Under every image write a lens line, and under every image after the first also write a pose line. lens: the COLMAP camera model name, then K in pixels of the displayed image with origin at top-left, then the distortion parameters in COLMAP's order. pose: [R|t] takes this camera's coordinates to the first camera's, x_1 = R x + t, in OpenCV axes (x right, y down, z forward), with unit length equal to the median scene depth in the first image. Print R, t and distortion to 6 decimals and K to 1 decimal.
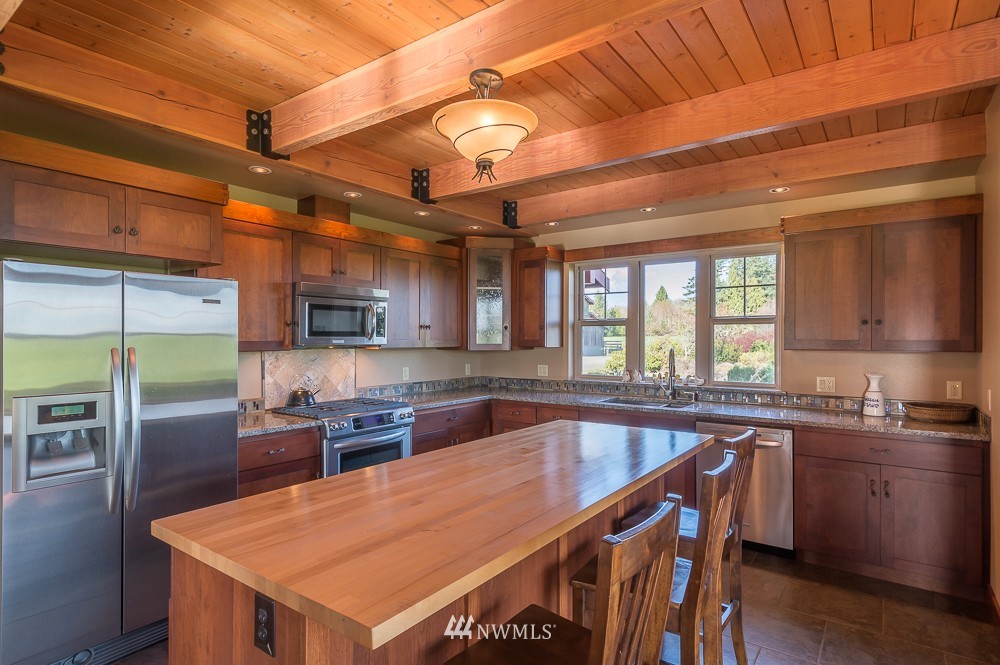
lens RADIAL K [[525.4, 0, 499.5], [0, 525.4, 336.8], [0, 0, 1]] dist [-0.002340, -0.000328]
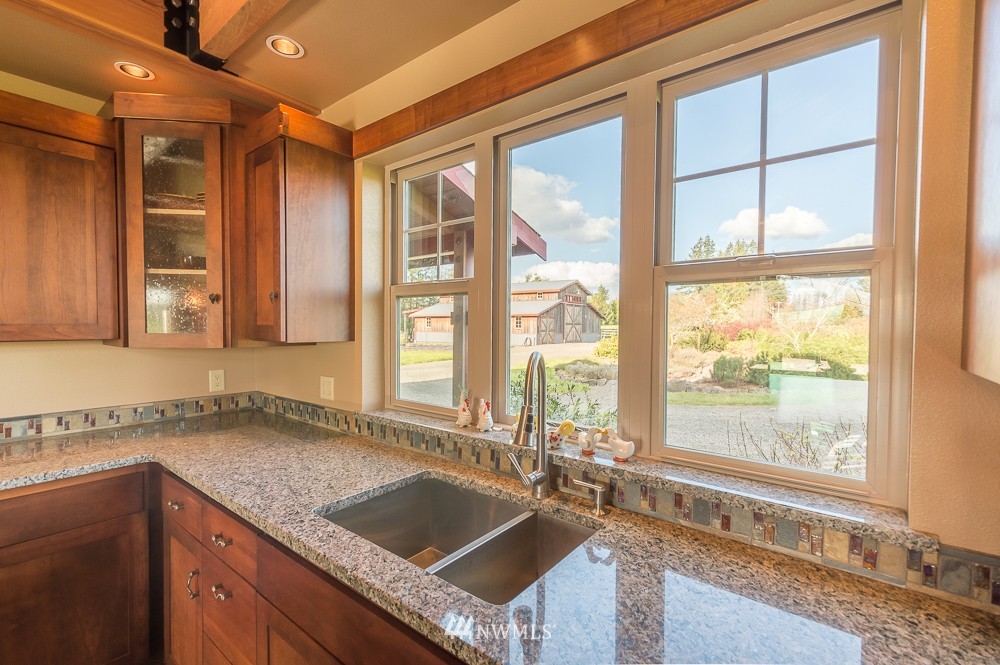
lens RADIAL K [[452.7, 0, 499.0], [0, 452.7, 333.1], [0, 0, 1]] dist [0.003143, -0.000198]
pose [[0.999378, 0.006213, -0.034718, 0.273671], [-0.005576, 0.999815, 0.018427, 0.003840], [0.034826, -0.018222, 0.999227, 0.620142]]
